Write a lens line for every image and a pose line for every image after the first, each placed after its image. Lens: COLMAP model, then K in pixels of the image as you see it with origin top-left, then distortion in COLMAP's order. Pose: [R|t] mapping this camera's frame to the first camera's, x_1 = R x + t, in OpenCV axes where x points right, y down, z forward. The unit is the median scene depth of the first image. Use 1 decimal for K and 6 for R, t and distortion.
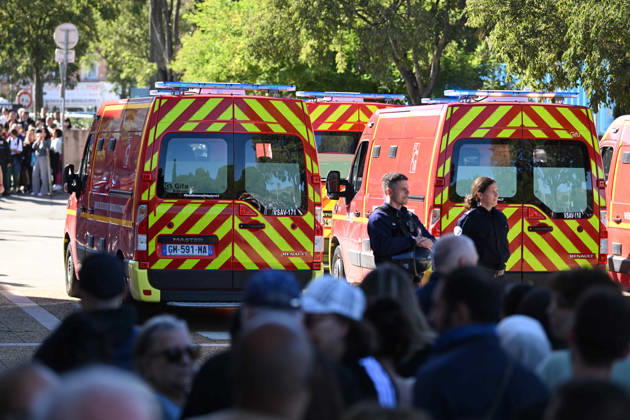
lens RADIAL K [[509.0, 0, 310.1], [0, 509.0, 208.4], [0, 0, 1]] dist [0.012354, -0.002851]
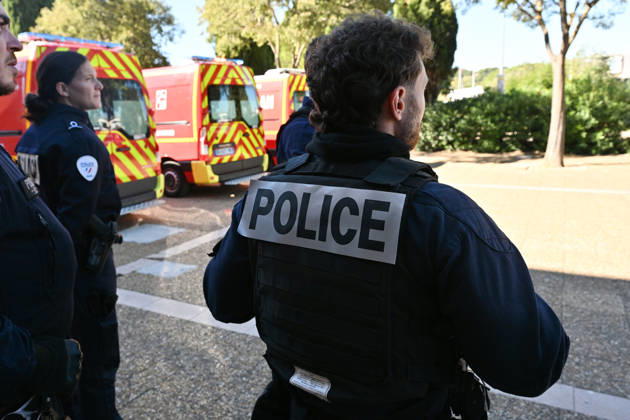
lens RADIAL K [[509.0, 0, 315.8], [0, 509.0, 209.5], [0, 0, 1]] dist [0.012354, -0.002851]
pose [[0.447564, -0.202413, 0.871043, -1.091677], [0.085053, 0.979266, 0.183859, -0.013386], [-0.890198, -0.008204, 0.455500, -0.067053]]
